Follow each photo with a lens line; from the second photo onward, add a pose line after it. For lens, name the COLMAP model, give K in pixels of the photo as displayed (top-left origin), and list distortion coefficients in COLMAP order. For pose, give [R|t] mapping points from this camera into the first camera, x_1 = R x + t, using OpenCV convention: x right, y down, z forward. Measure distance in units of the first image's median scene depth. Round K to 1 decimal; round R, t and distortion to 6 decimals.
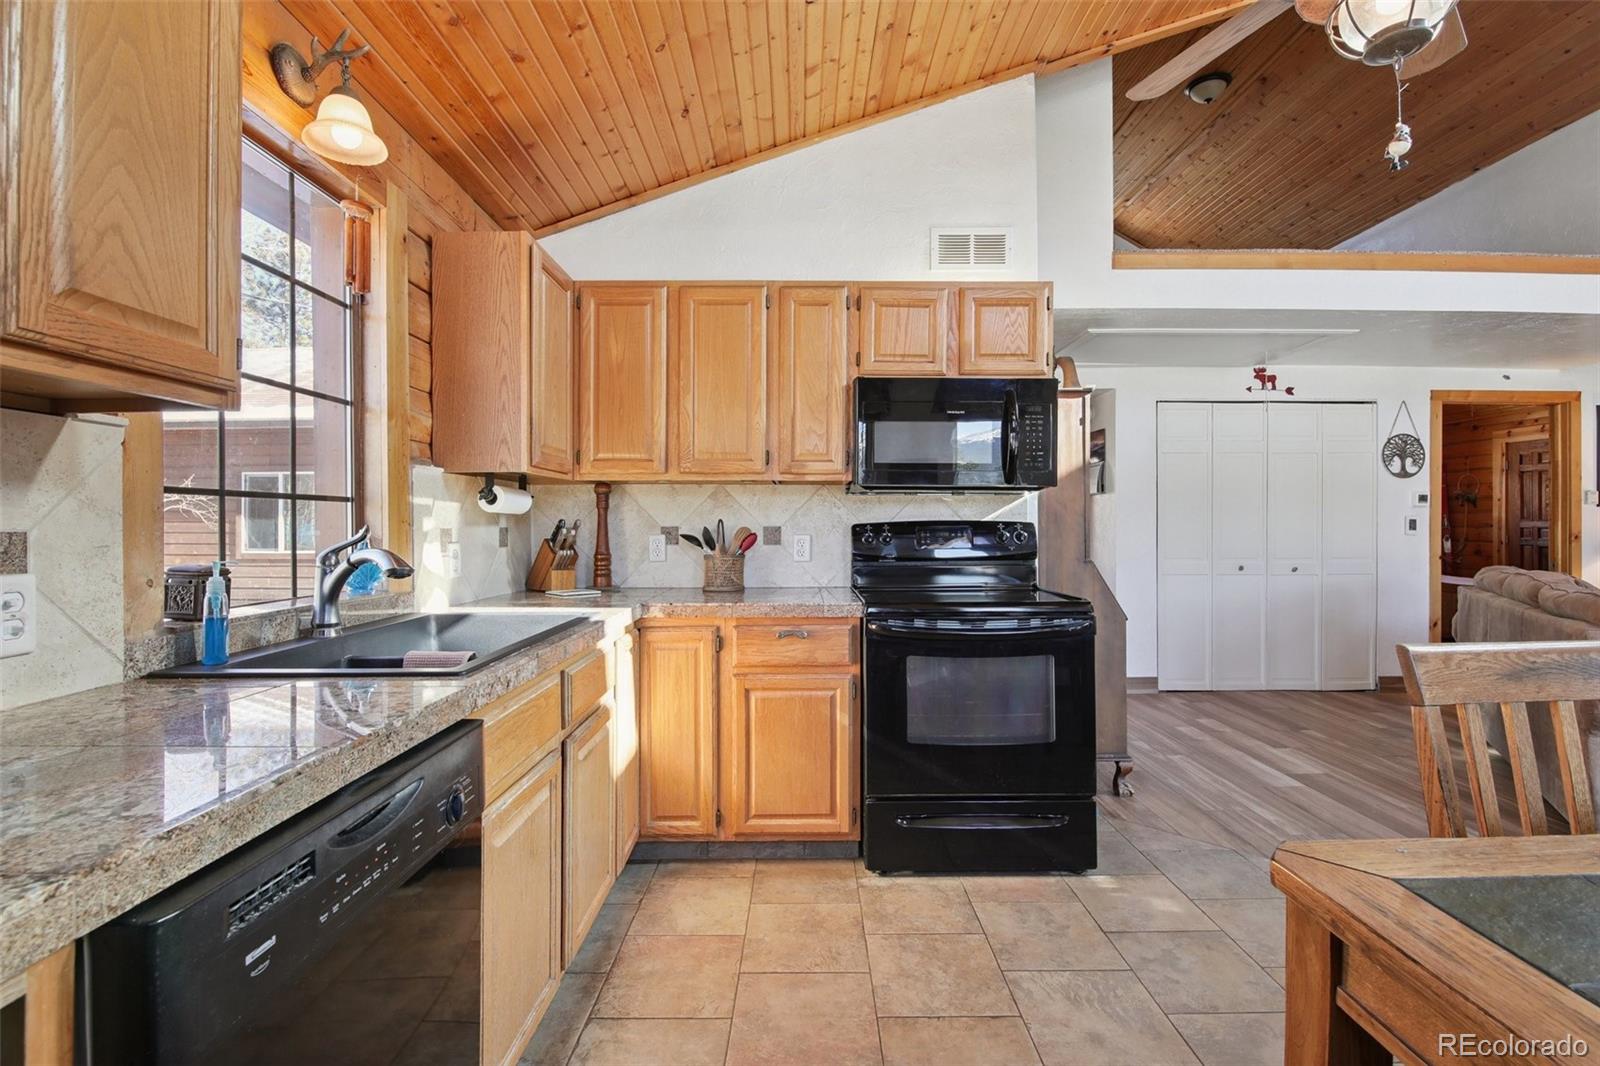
lens RADIAL K [[707.0, 0, 797.2], [0, 707.0, 525.9], [0, 0, 1]] dist [-0.005224, -0.008028]
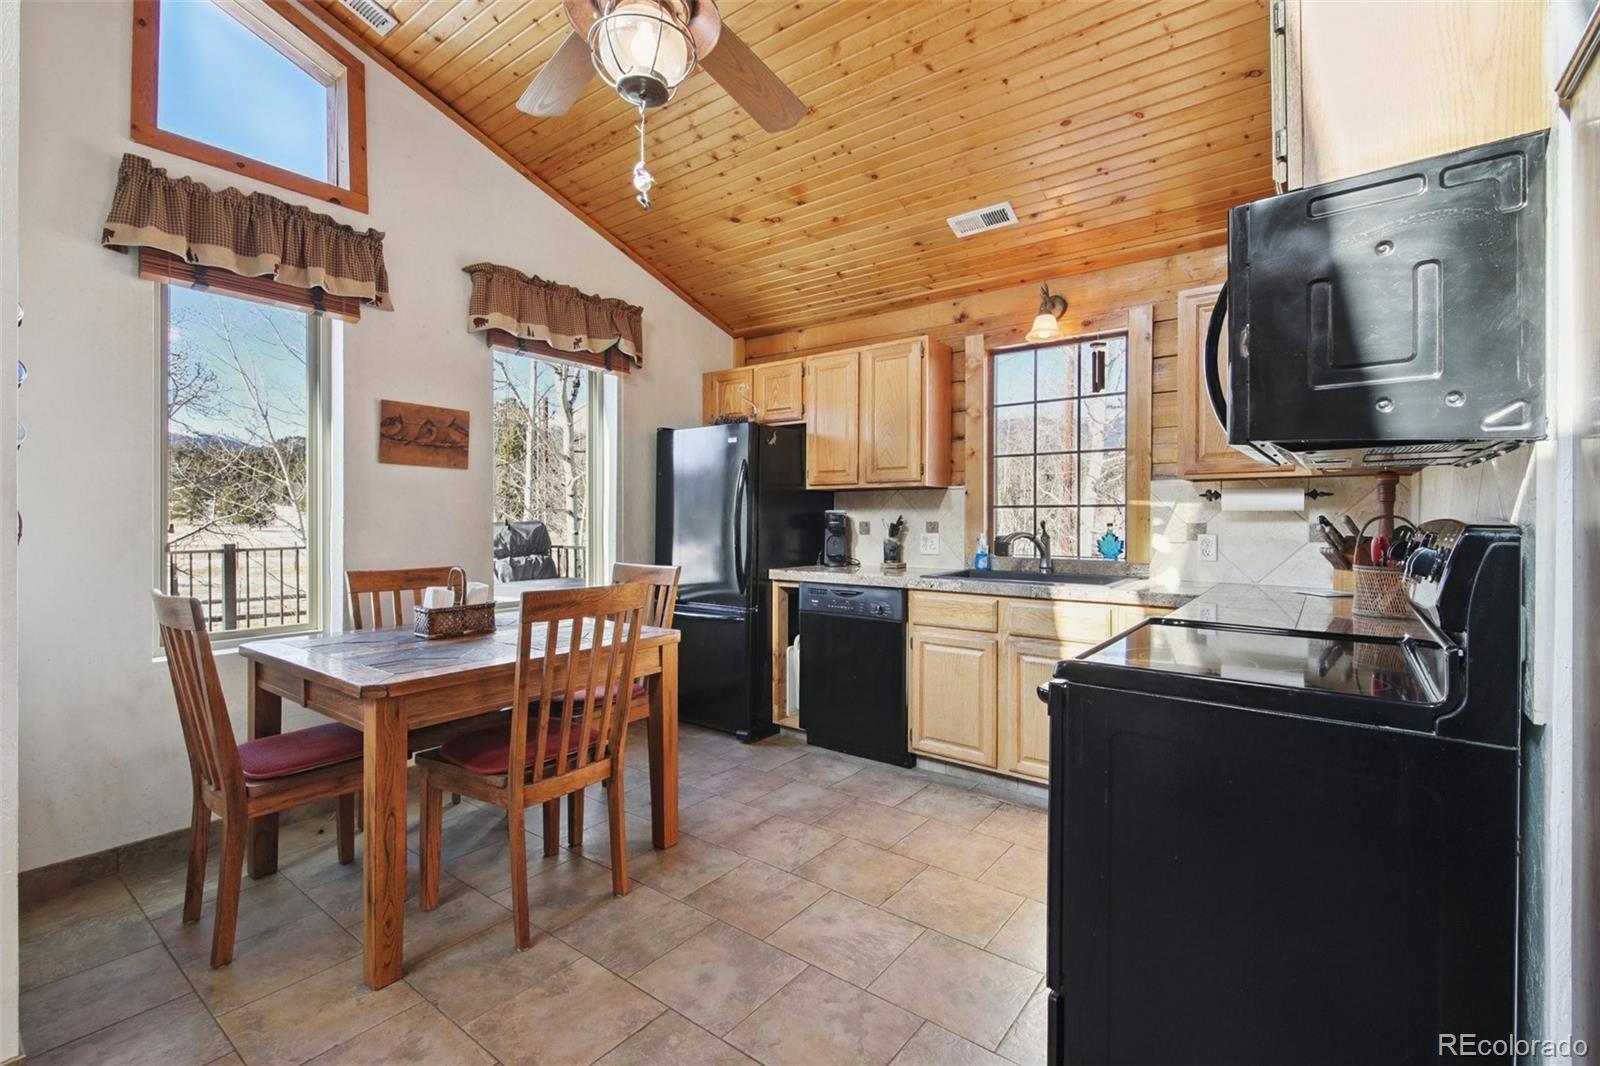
lens RADIAL K [[707.0, 0, 815.6], [0, 707.0, 518.0], [0, 0, 1]] dist [-0.005224, -0.008028]
pose [[-0.583547, 0.005897, -0.812058, 0.485651], [0.003799, 0.999983, 0.004532, -0.006778], [0.812071, -0.000441, -0.583559, 0.565589]]
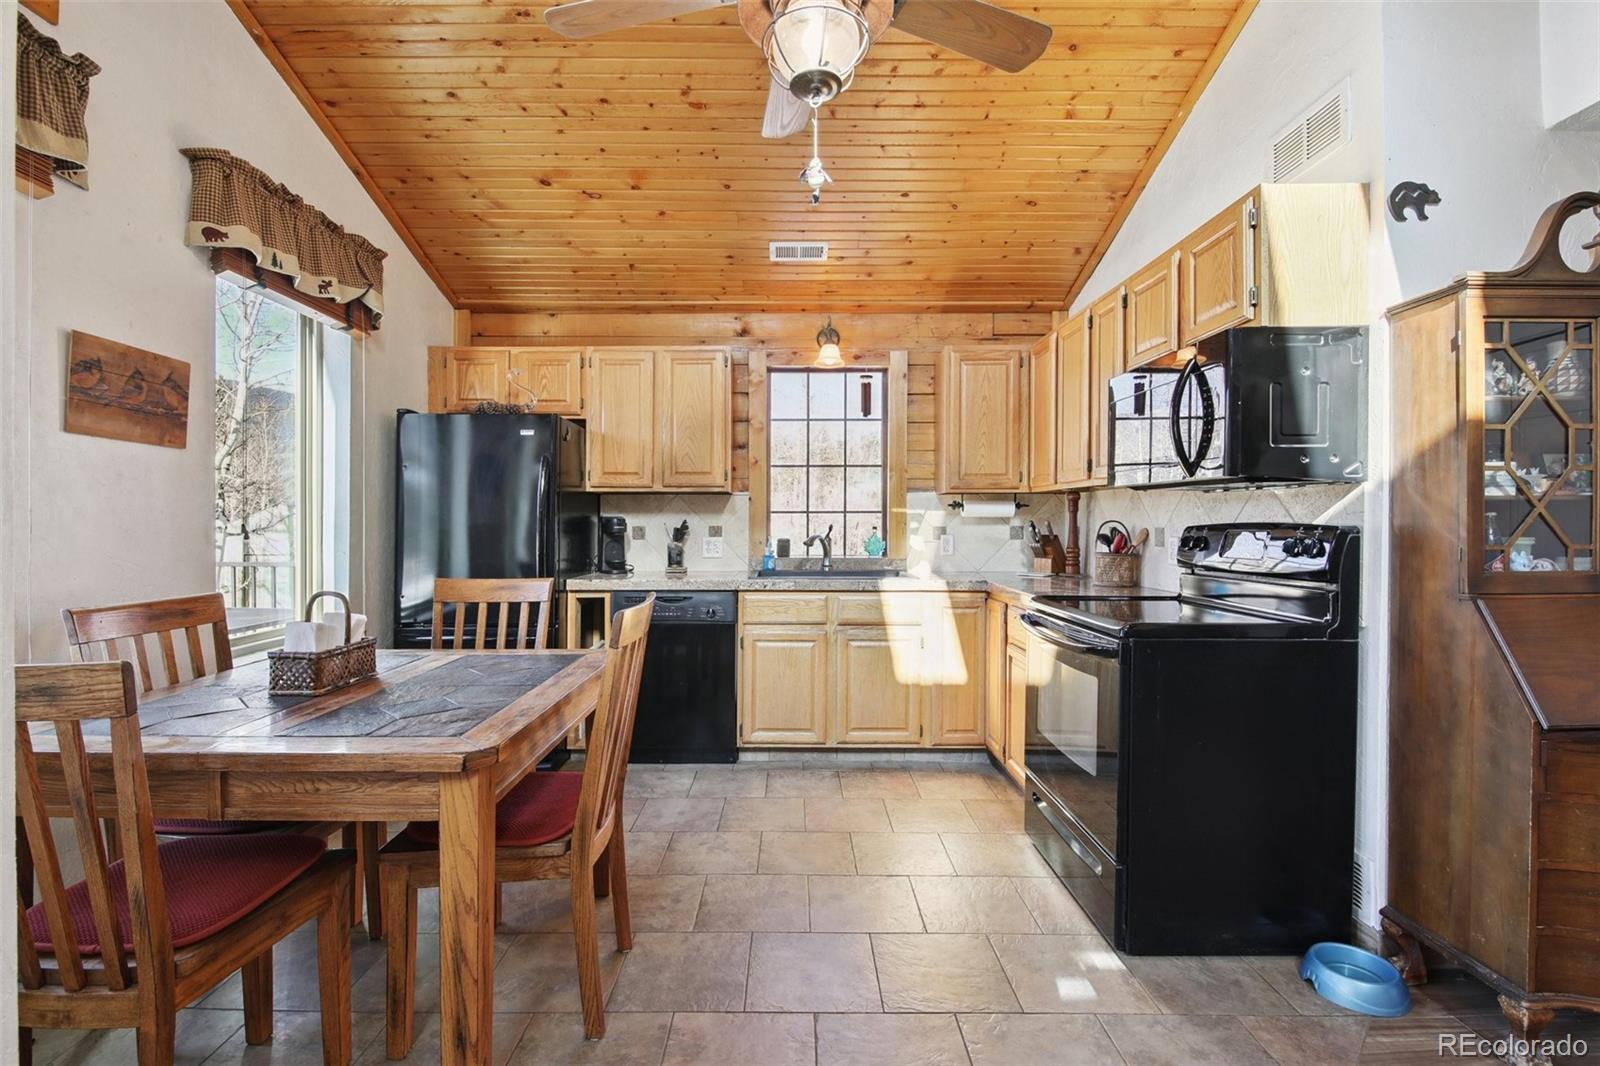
lens RADIAL K [[707.0, 0, 797.0], [0, 707.0, 532.1], [0, 0, 1]] dist [-0.005224, -0.008028]
pose [[0.015600, 0.019154, -0.999695, 0.588583], [-0.000805, 0.999816, 0.019144, -0.007062], [0.999878, 0.000506, 0.015613, 0.289961]]
